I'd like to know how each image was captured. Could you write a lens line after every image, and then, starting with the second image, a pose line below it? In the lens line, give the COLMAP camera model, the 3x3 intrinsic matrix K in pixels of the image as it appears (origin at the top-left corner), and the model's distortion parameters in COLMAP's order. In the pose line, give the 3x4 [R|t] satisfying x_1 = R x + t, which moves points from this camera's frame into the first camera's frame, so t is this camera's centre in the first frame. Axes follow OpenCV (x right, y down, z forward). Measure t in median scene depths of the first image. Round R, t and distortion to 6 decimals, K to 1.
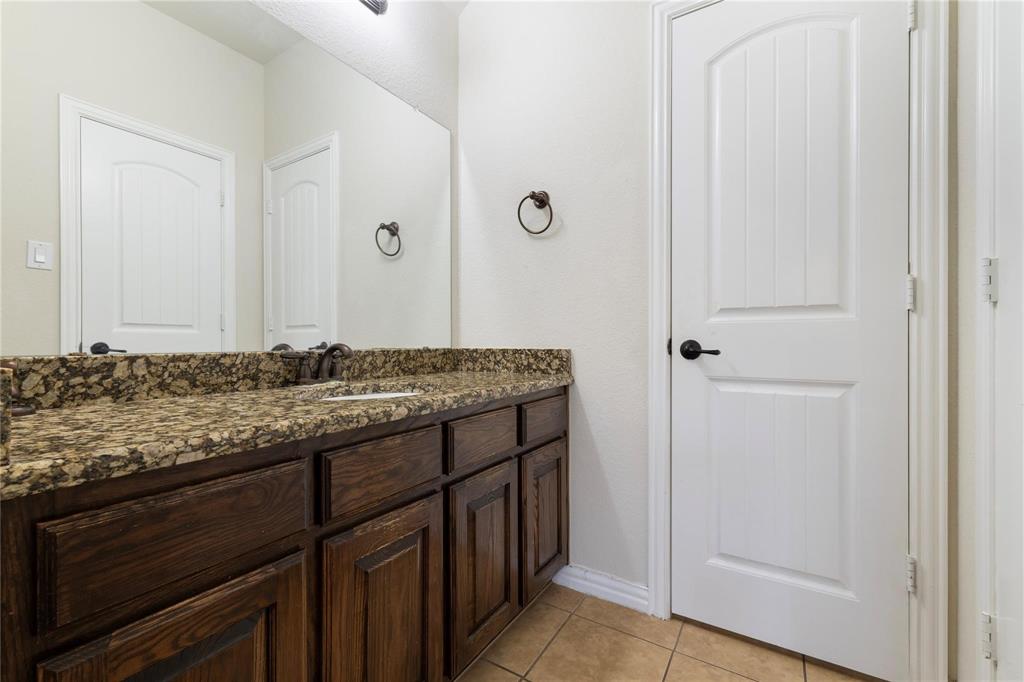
lens RADIAL K [[433.9, 0, 511.9], [0, 433.9, 336.3], [0, 0, 1]] dist [0.011187, 0.000144]
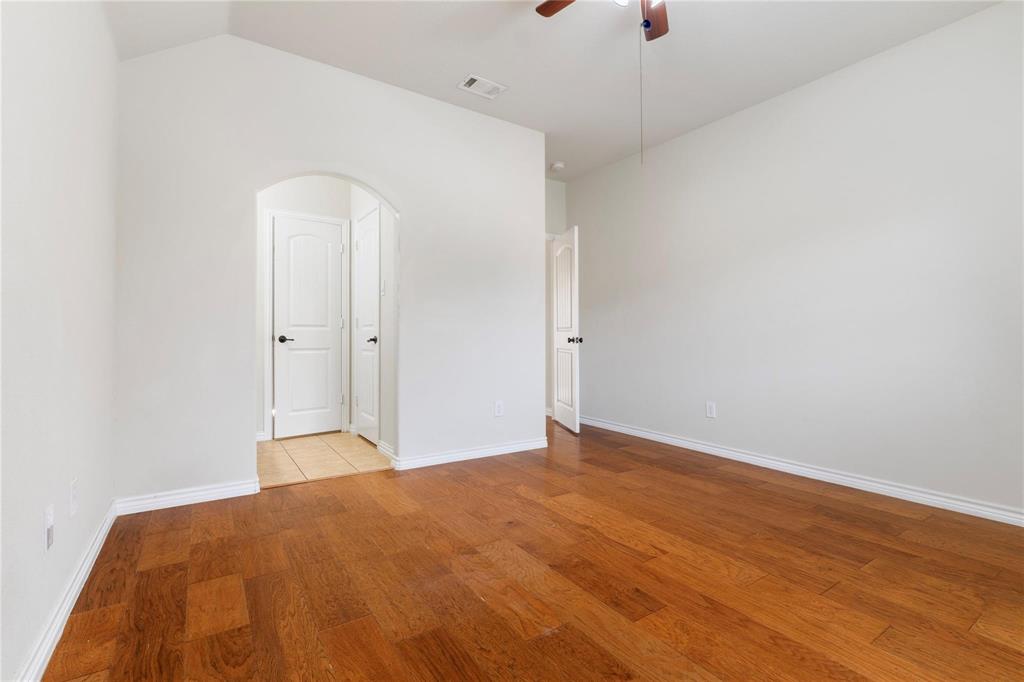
lens RADIAL K [[461.6, 0, 520.3], [0, 461.6, 336.9], [0, 0, 1]] dist [-0.004017, 0.000052]
pose [[0.399558, -0.006383, 0.916686, -1.519207], [-0.010314, 0.999881, 0.011457, -0.028896], [-0.916650, -0.014032, 0.399444, -1.415354]]
